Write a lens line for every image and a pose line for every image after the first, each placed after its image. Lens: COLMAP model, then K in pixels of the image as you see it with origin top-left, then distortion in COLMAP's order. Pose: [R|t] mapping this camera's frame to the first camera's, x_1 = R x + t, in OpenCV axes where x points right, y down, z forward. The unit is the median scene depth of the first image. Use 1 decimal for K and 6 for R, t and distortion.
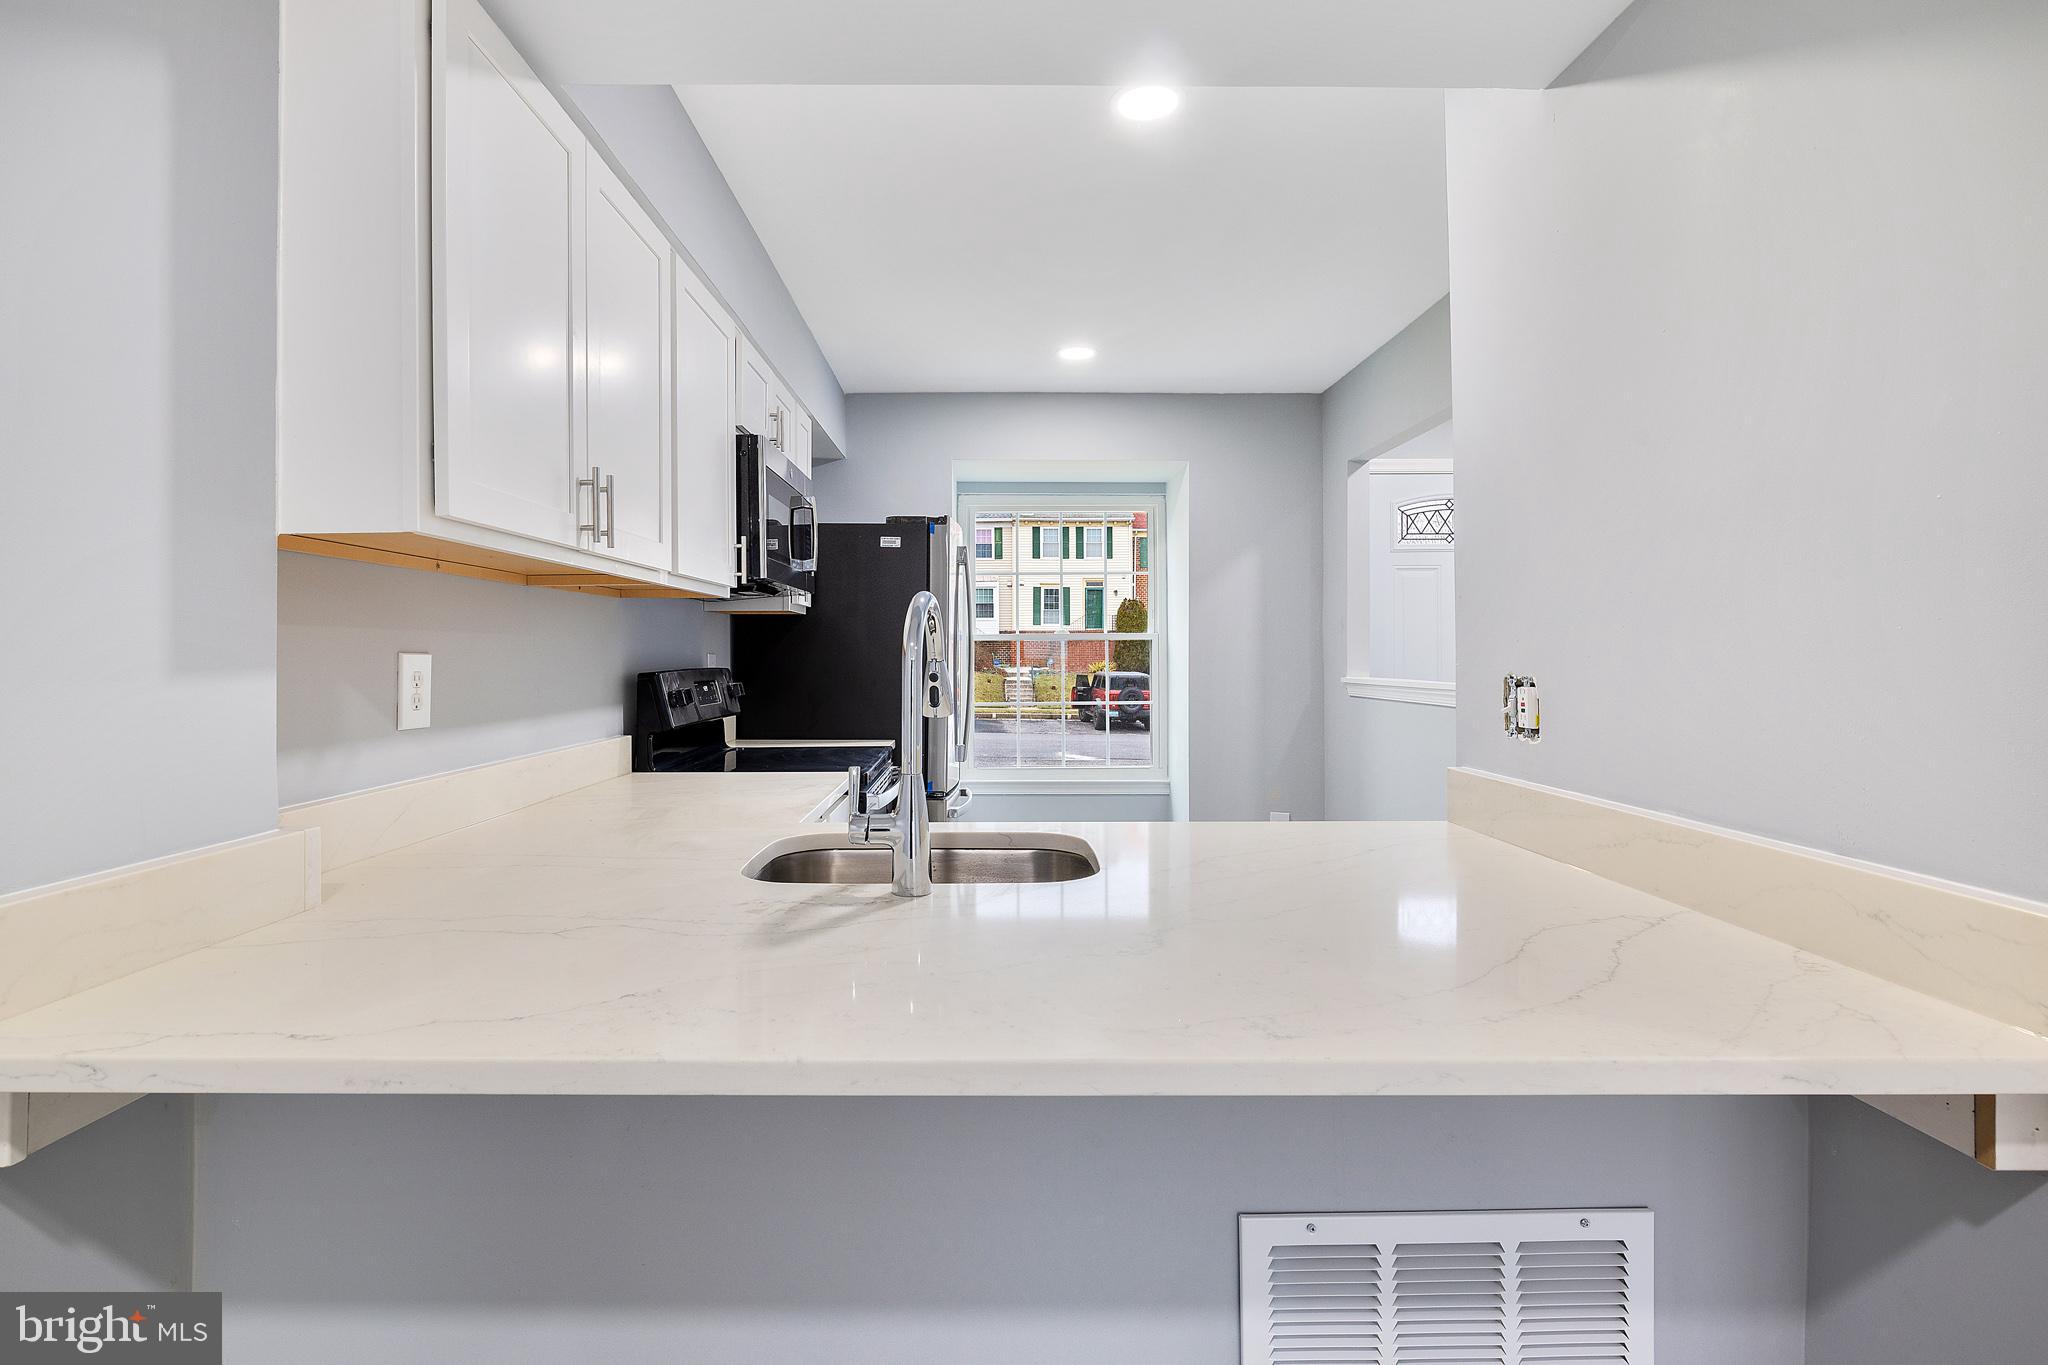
lens RADIAL K [[968.6, 0, 984.3], [0, 968.6, 657.1], [0, 0, 1]] dist [-0.000507, -0.000052]
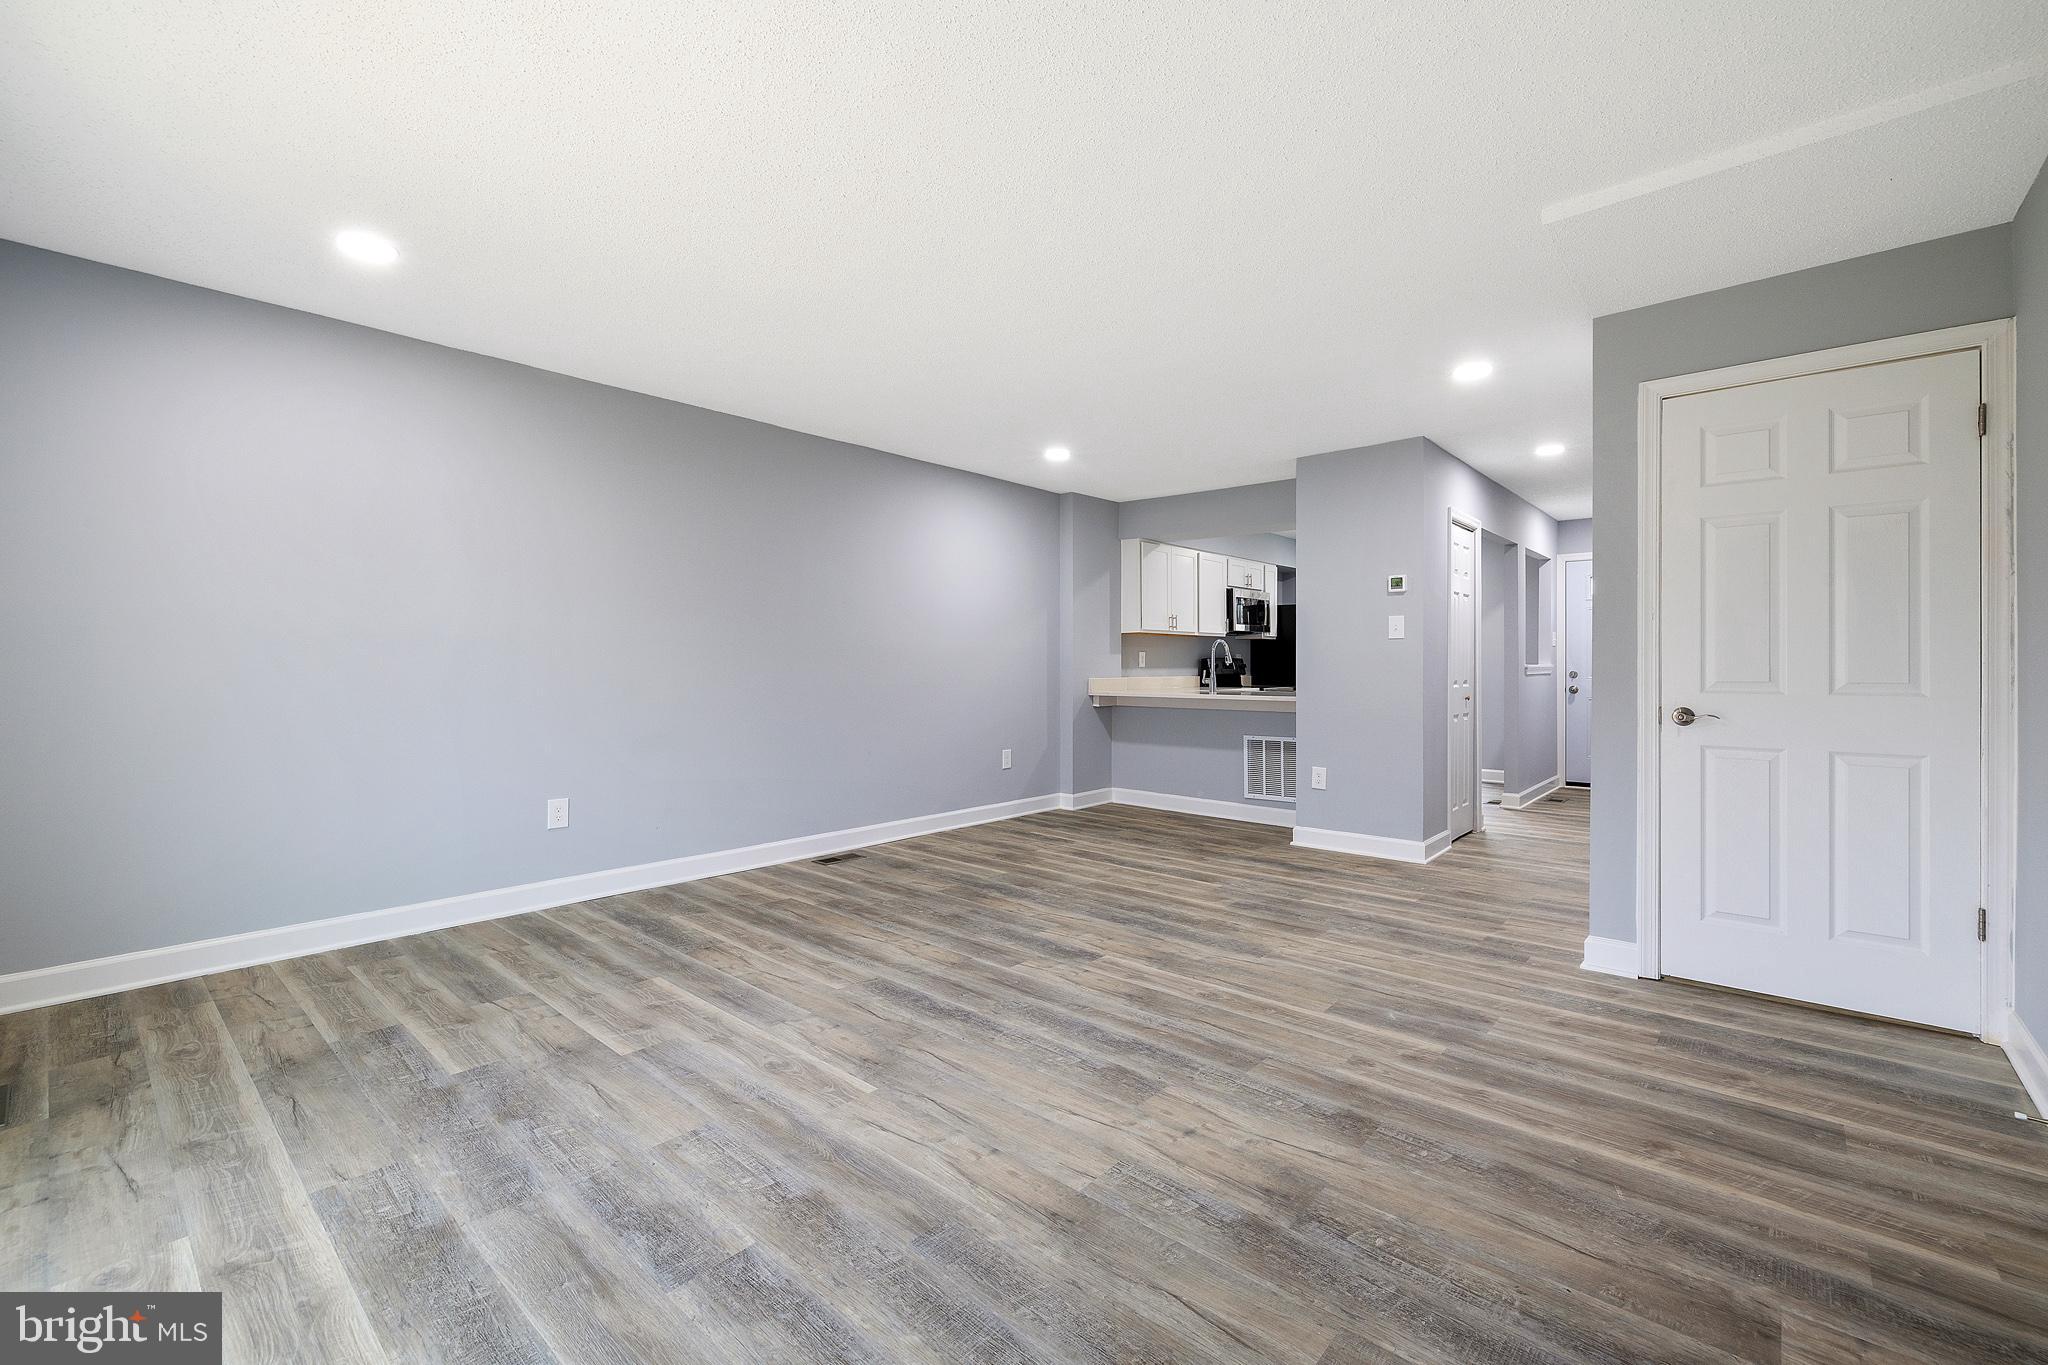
lens RADIAL K [[863.7, 0, 1019.5], [0, 863.7, 665.6], [0, 0, 1]] dist [-0.001098, -0.000205]
pose [[0.756467, 0.004173, -0.654019, 0.690282], [-0.004941, 0.999988, 0.000665, 0.024838], [0.654013, 0.002728, 0.756478, -1.039097]]
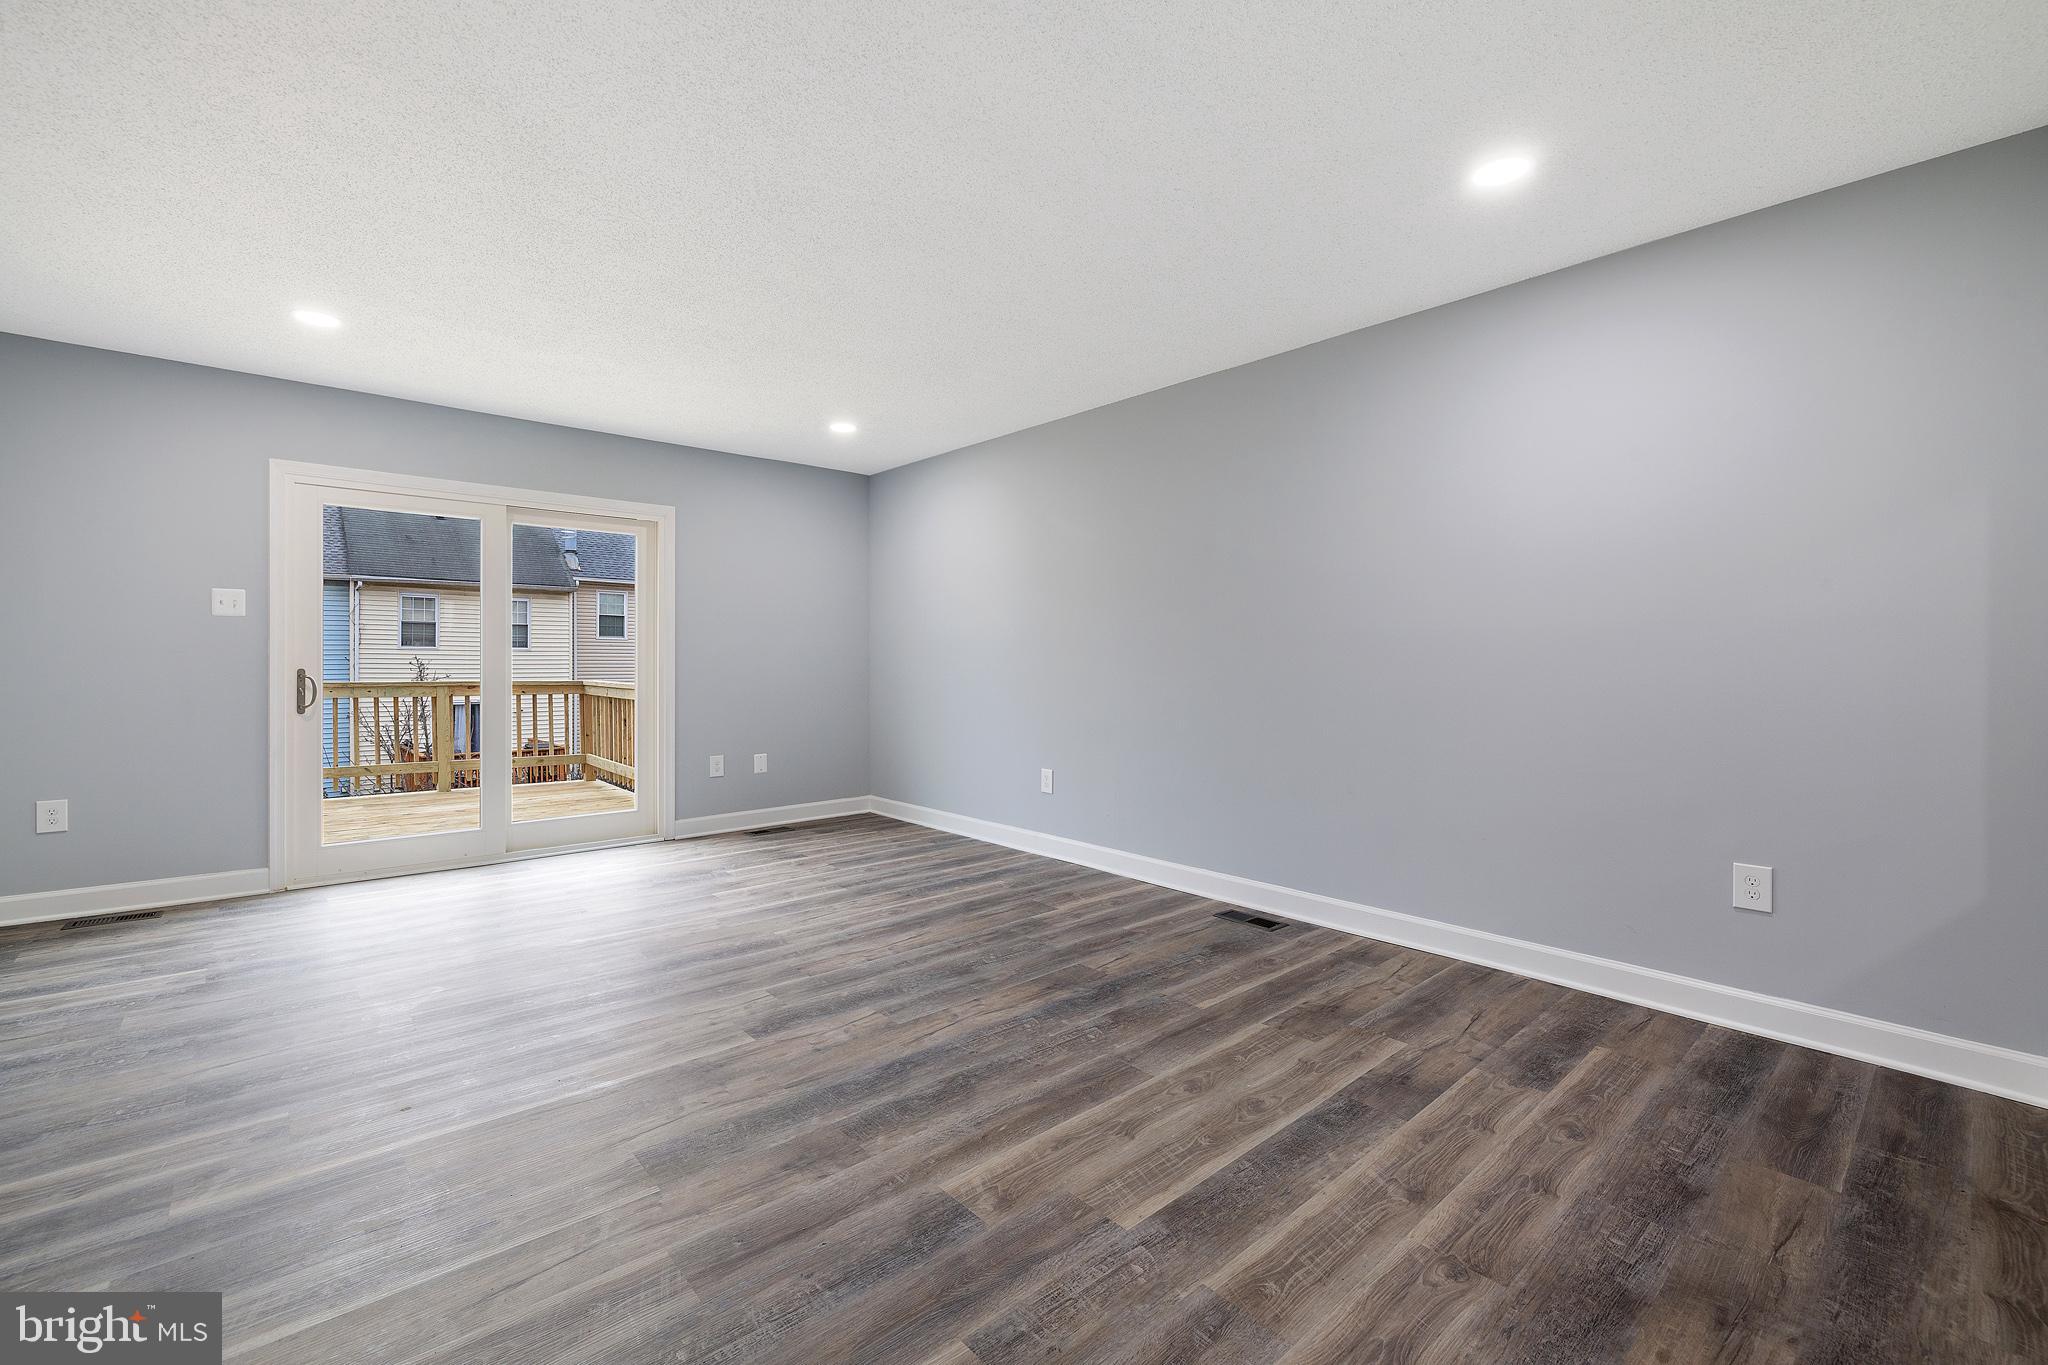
lens RADIAL K [[863.7, 0, 1019.5], [0, 863.7, 665.6], [0, 0, 1]] dist [-0.001098, -0.000205]
pose [[-0.742684, 0.002336, -0.669638, 0.511697], [-0.002928, 0.999973, 0.006736, 0.026833], [0.669636, 0.006963, -0.742657, 0.085084]]
